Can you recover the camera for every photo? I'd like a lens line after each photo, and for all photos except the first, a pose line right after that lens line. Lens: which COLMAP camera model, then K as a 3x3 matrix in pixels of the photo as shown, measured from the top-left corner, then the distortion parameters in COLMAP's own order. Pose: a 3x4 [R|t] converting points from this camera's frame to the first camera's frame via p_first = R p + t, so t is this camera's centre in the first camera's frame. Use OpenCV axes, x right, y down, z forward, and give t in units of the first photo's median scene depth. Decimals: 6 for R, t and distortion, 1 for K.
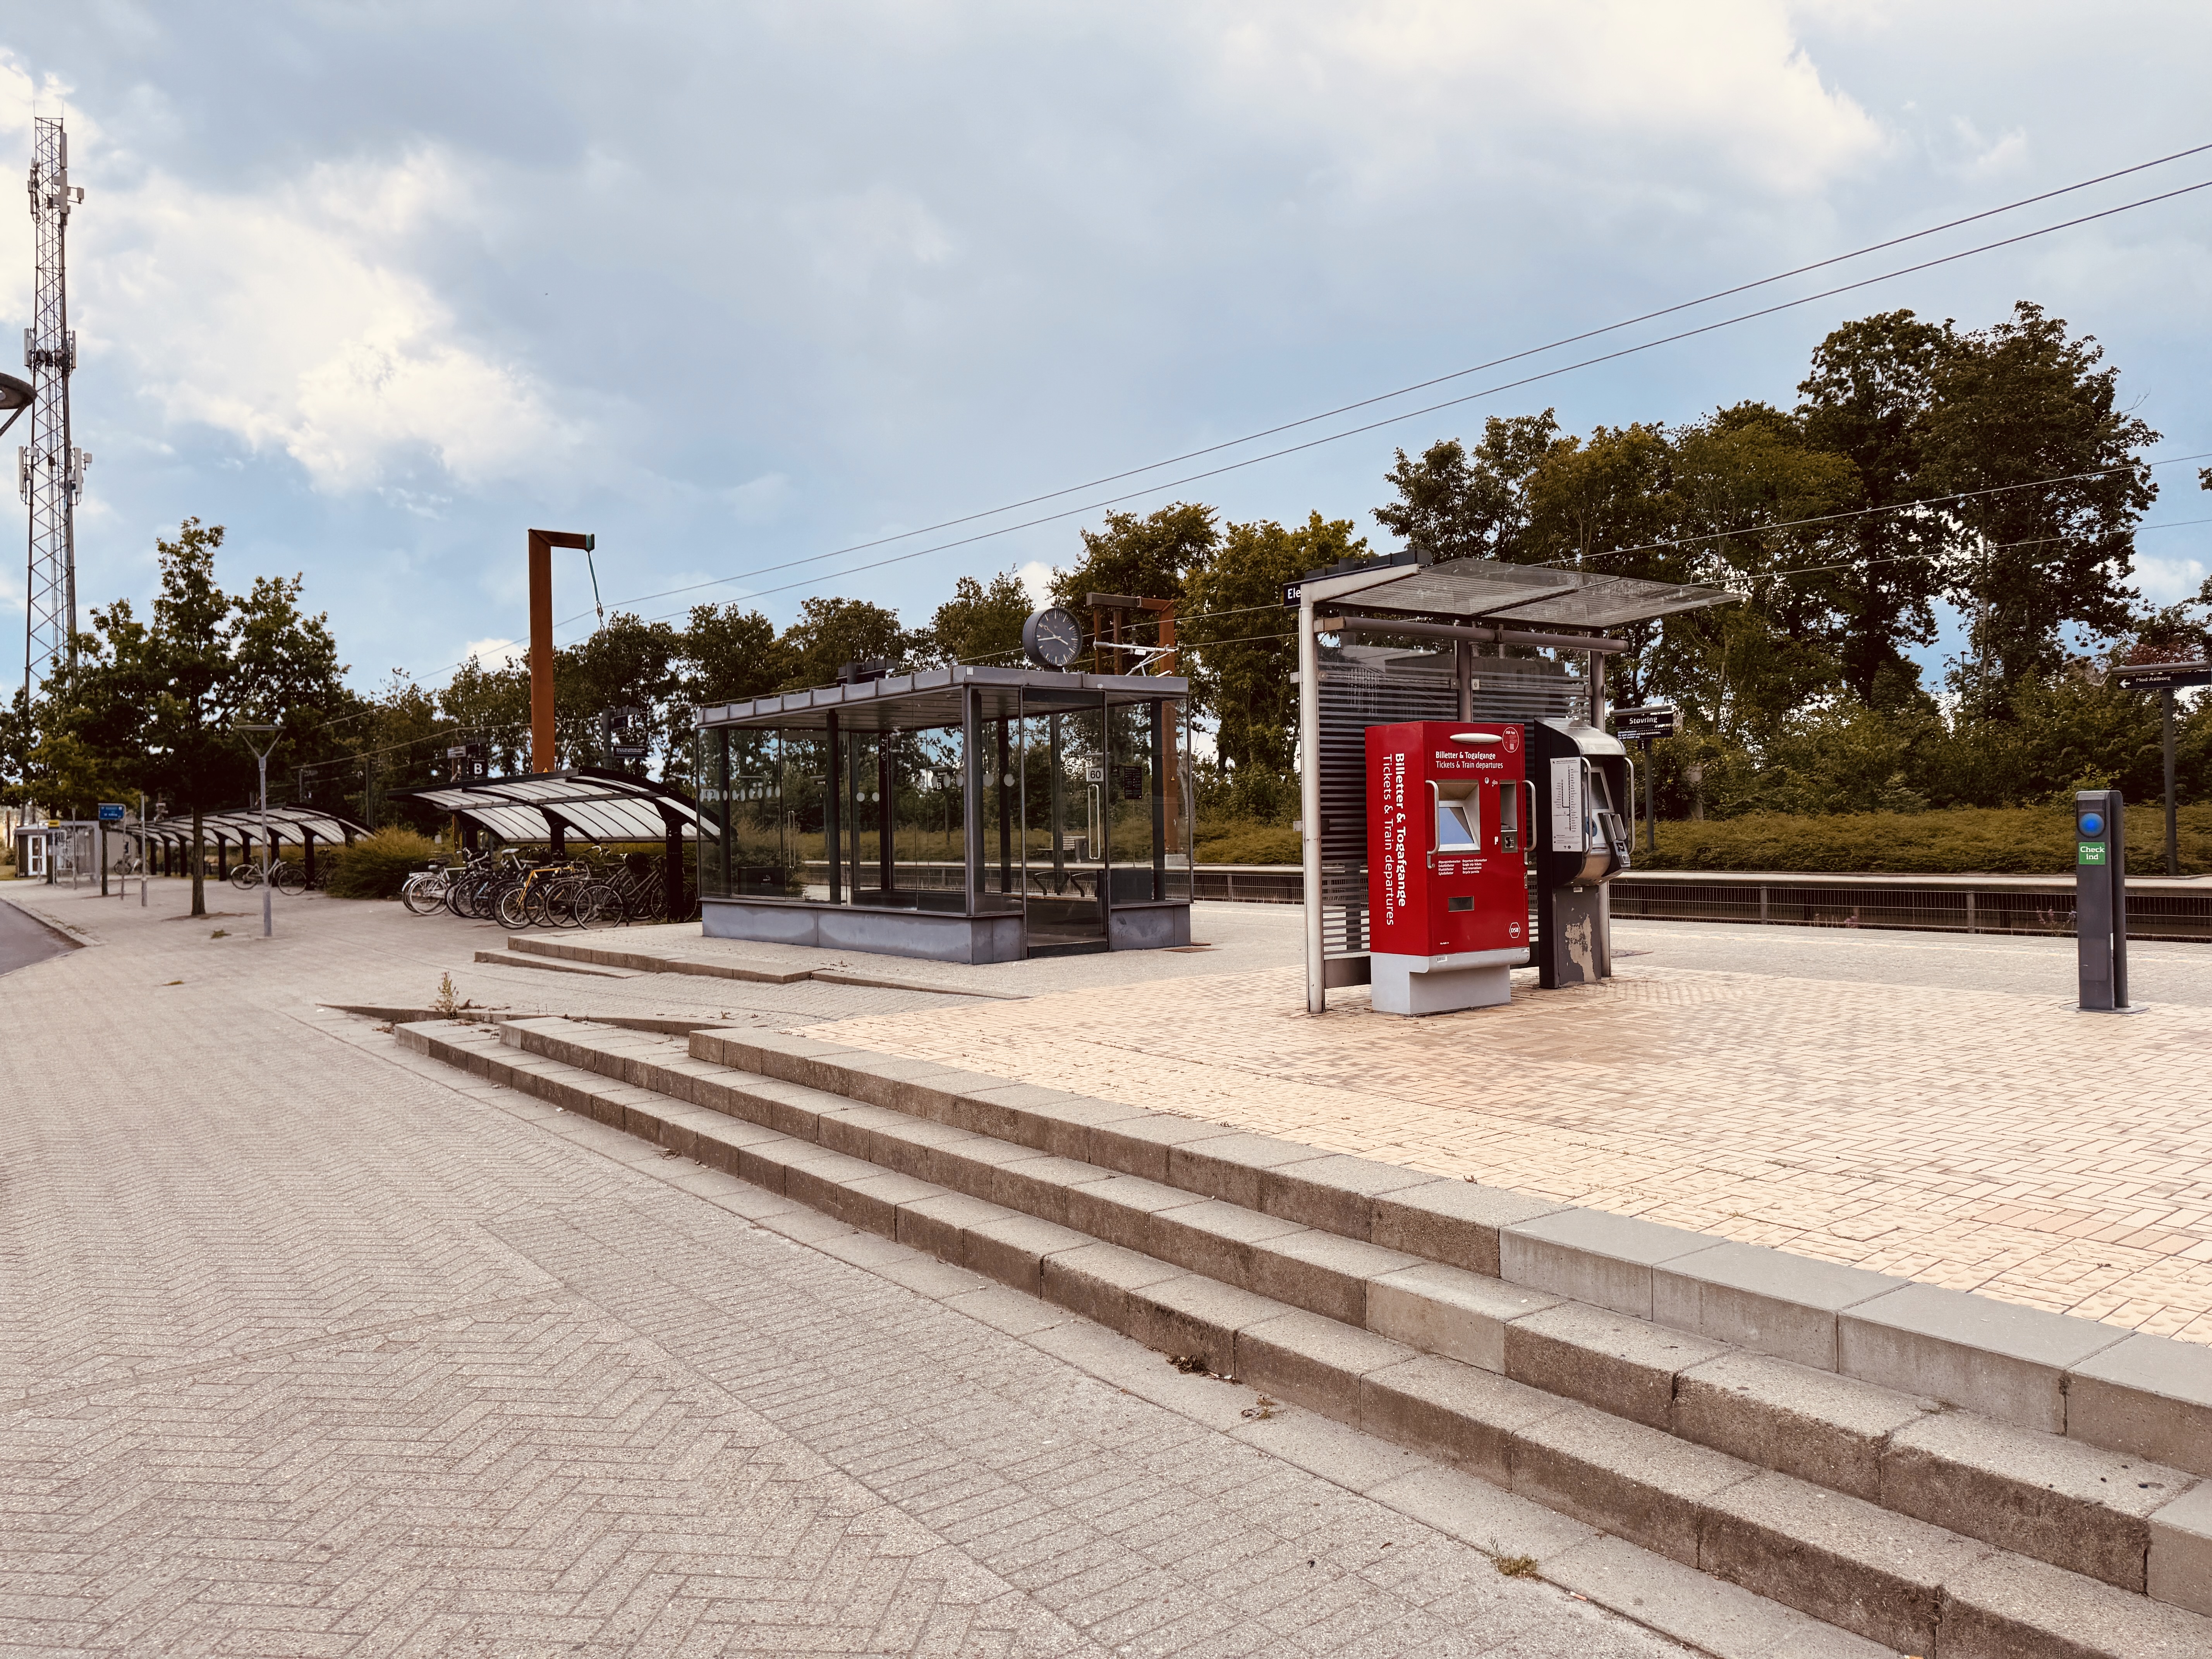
lens RADIAL K [[1555.8, 0, 1105.7], [0, 1555.8, 804.2], [0, 0, 1]] dist [0.022934, 0.001990]
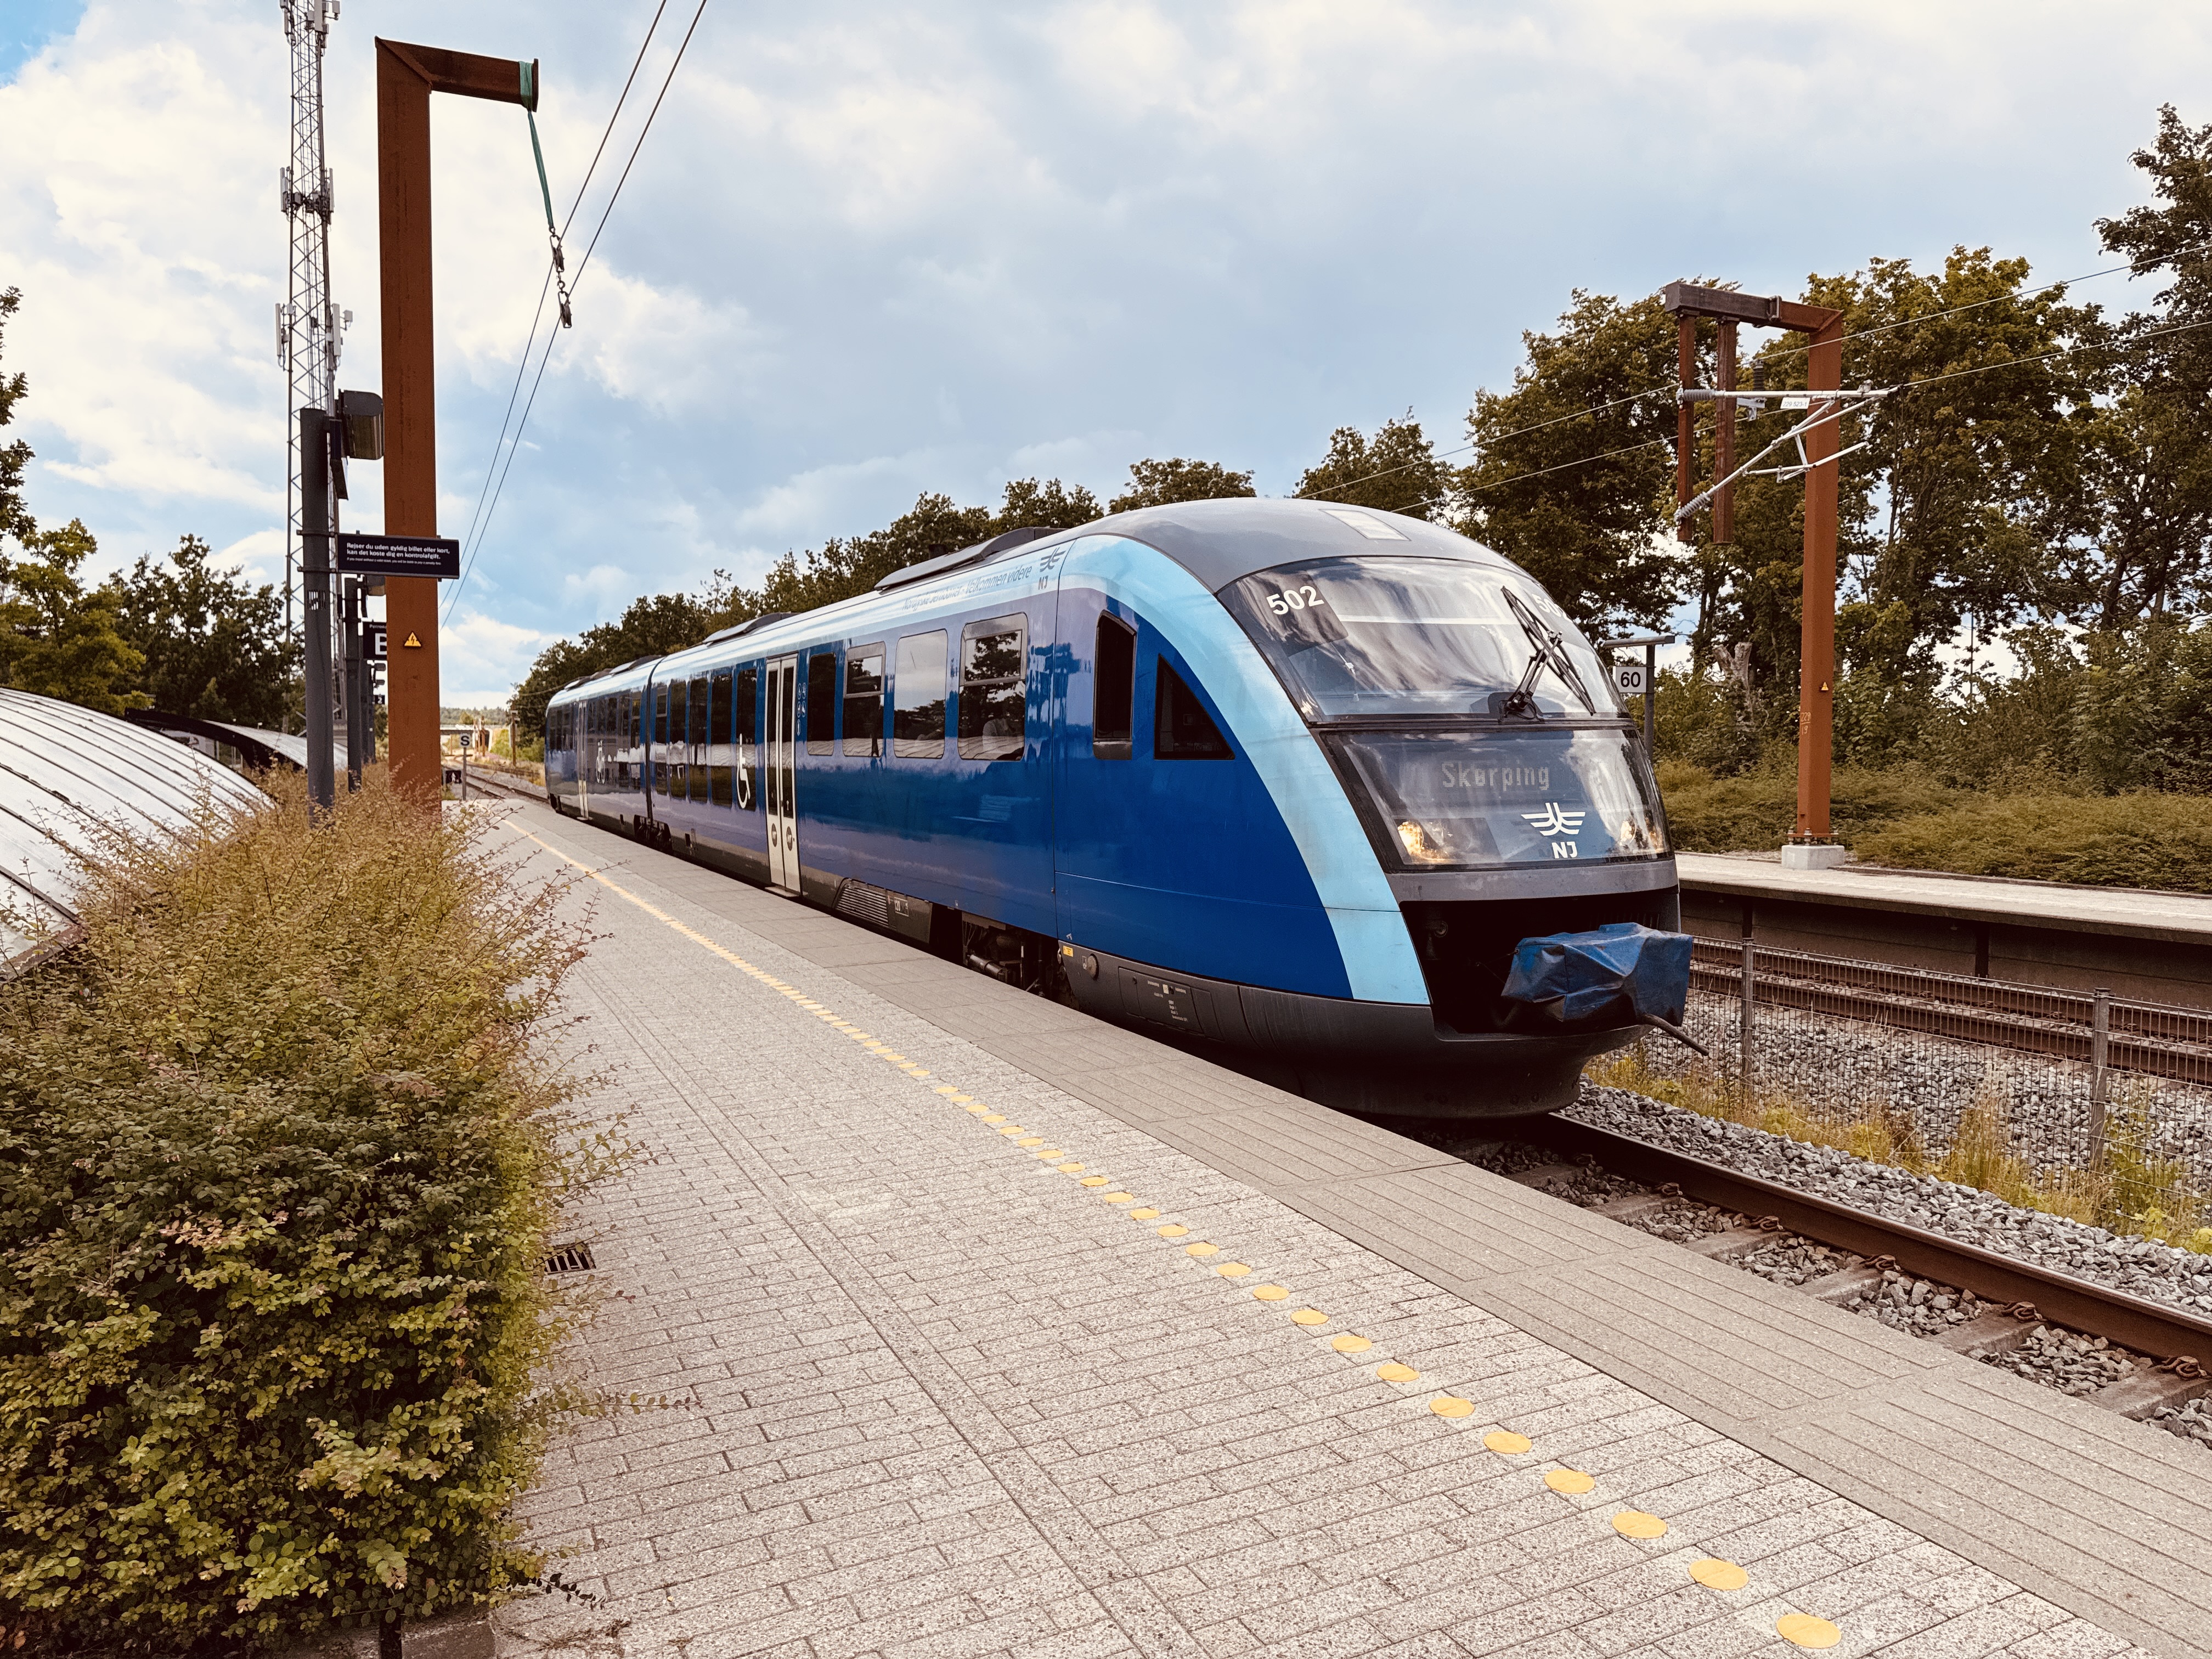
lens RADIAL K [[1535.0, 0, 1106.0], [0, 1535.0, 829.5], [0, 0, 1]] dist [0.068604, -0.052756]
pose [[0.975528, 0.030296, -0.217780, -0.058365], [-0.014722, 0.997239, 0.072783, -0.004889], [0.219384, -0.067796, 0.973280, 0.401216]]
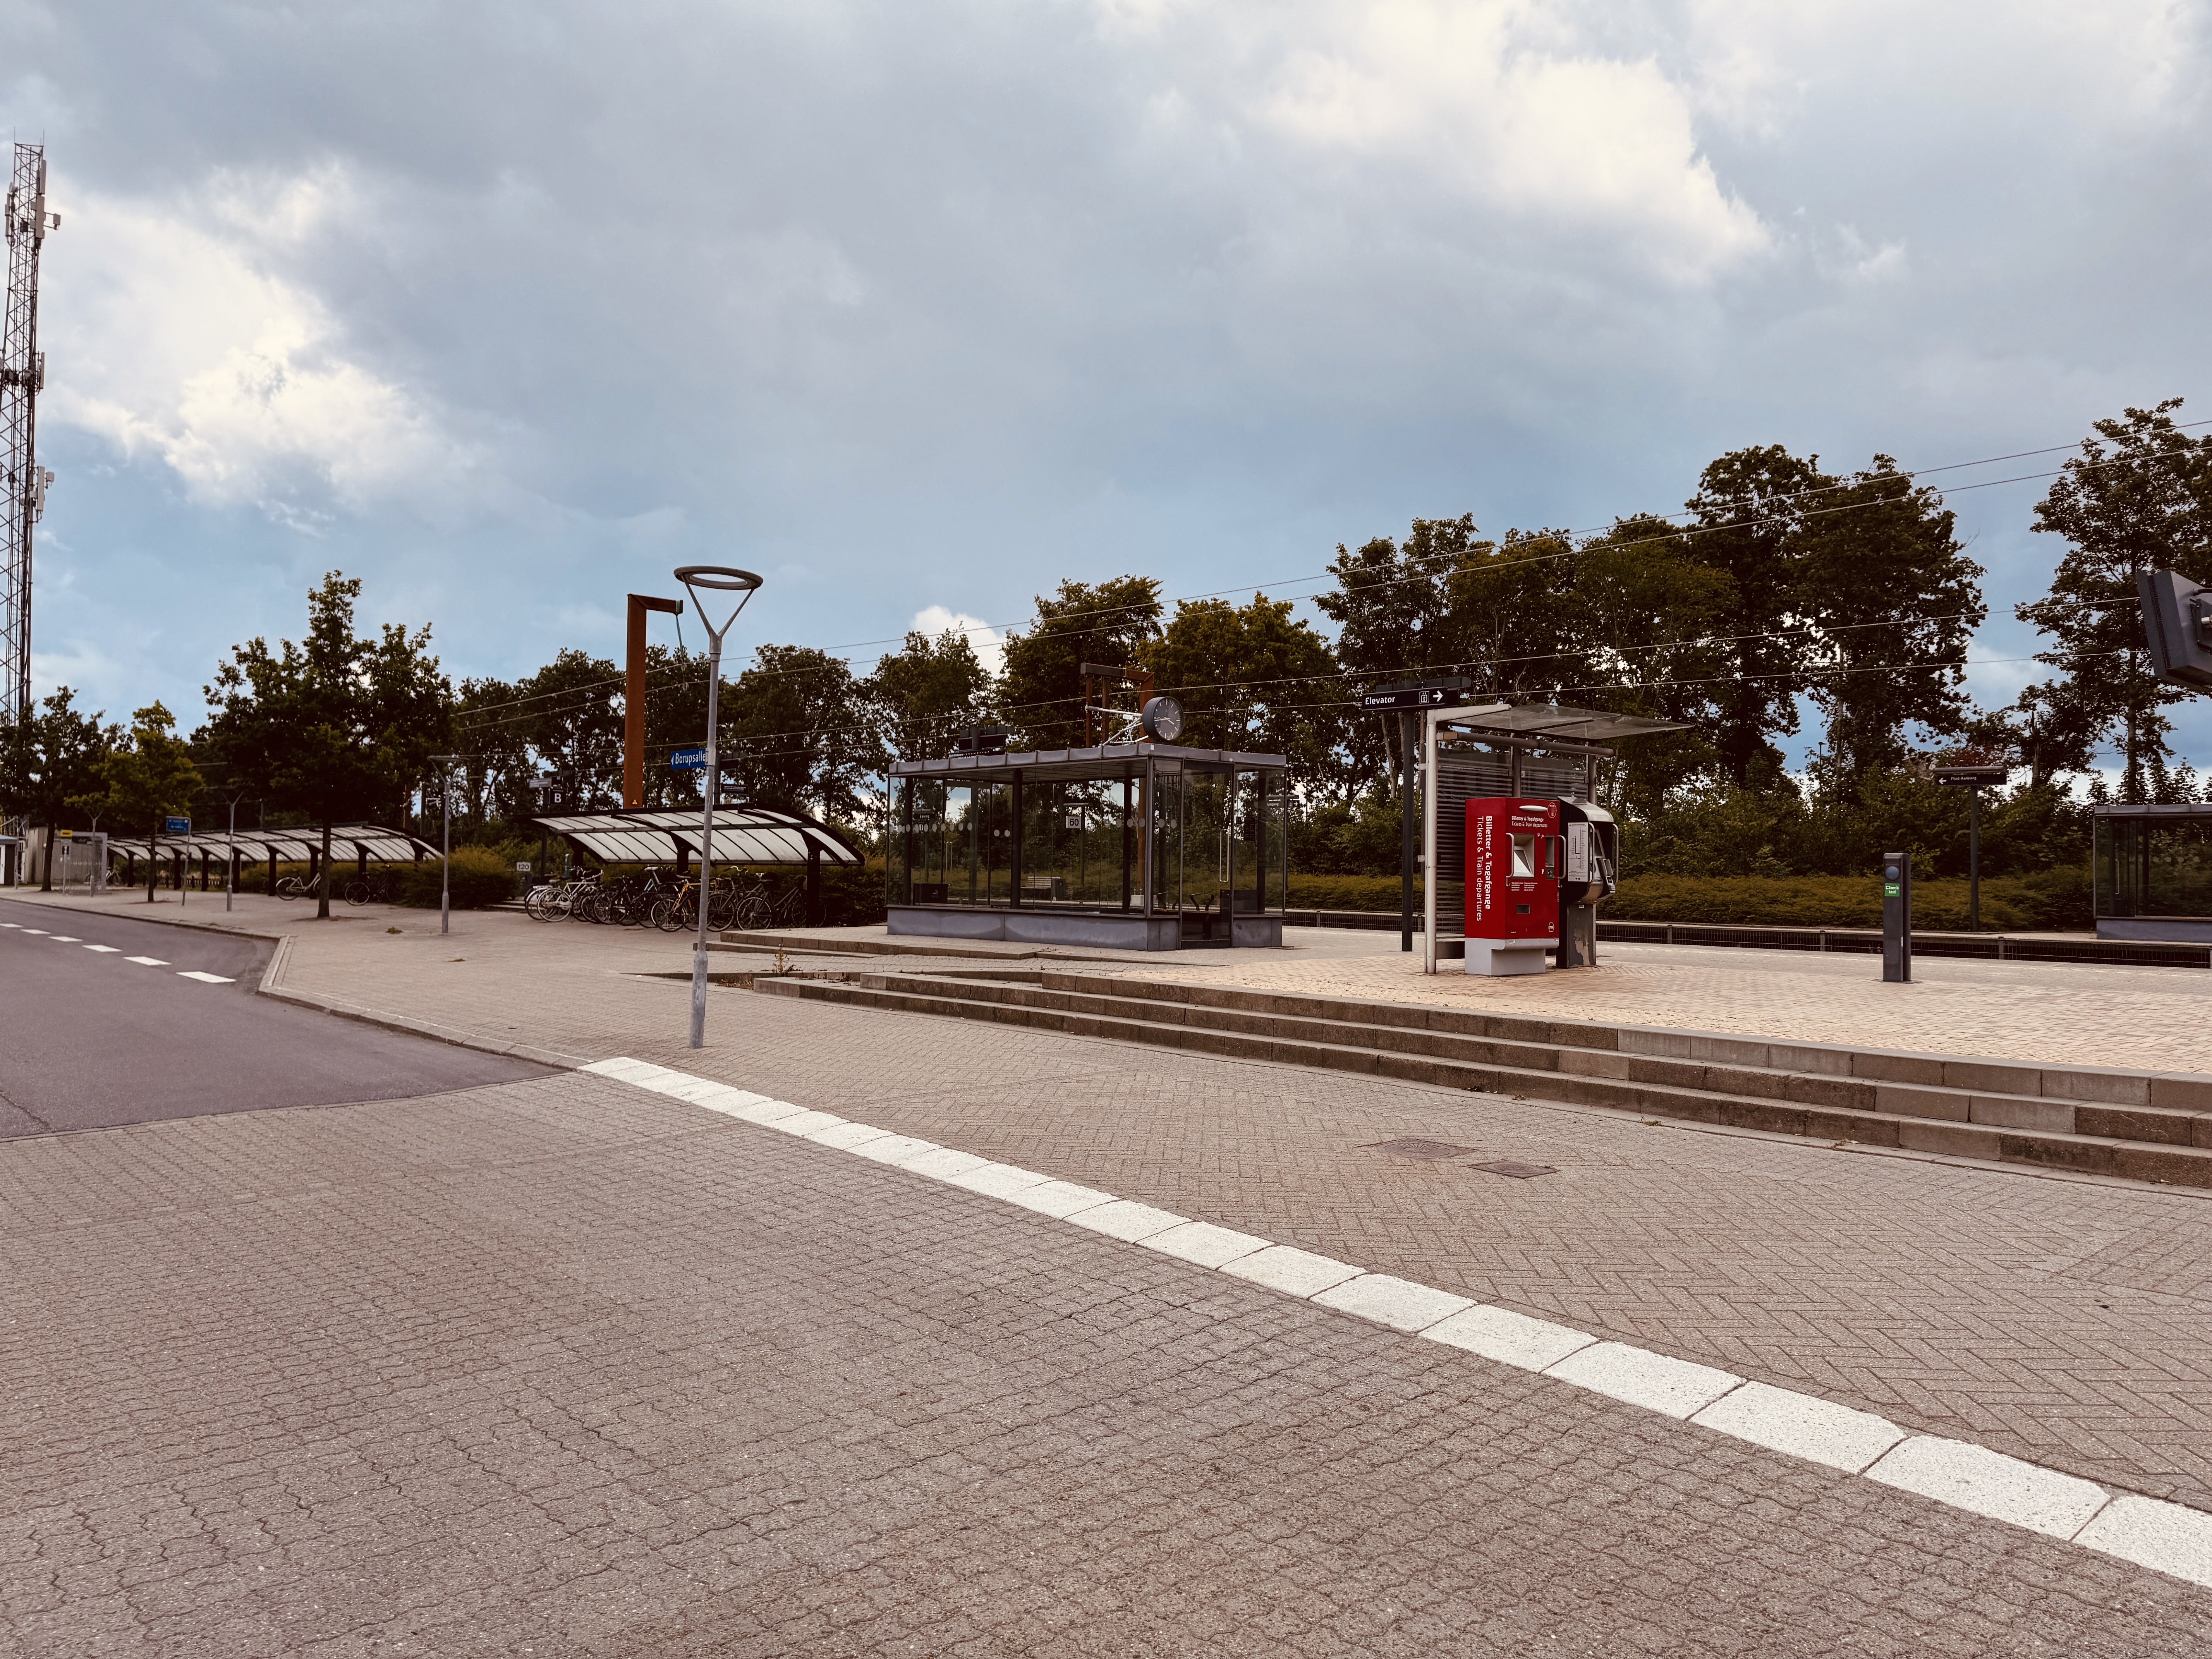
lens RADIAL K [[1539.2, 0, 1101.4], [0, 1539.2, 816.1], [0, 0, 1]] dist [0.061024, -0.042782]
pose [[0.996978, 0.036586, 0.068527, -0.055138], [-0.034895, 0.999060, -0.025714, 0.003893], [-0.069403, 0.023245, 0.997318, -0.100224]]
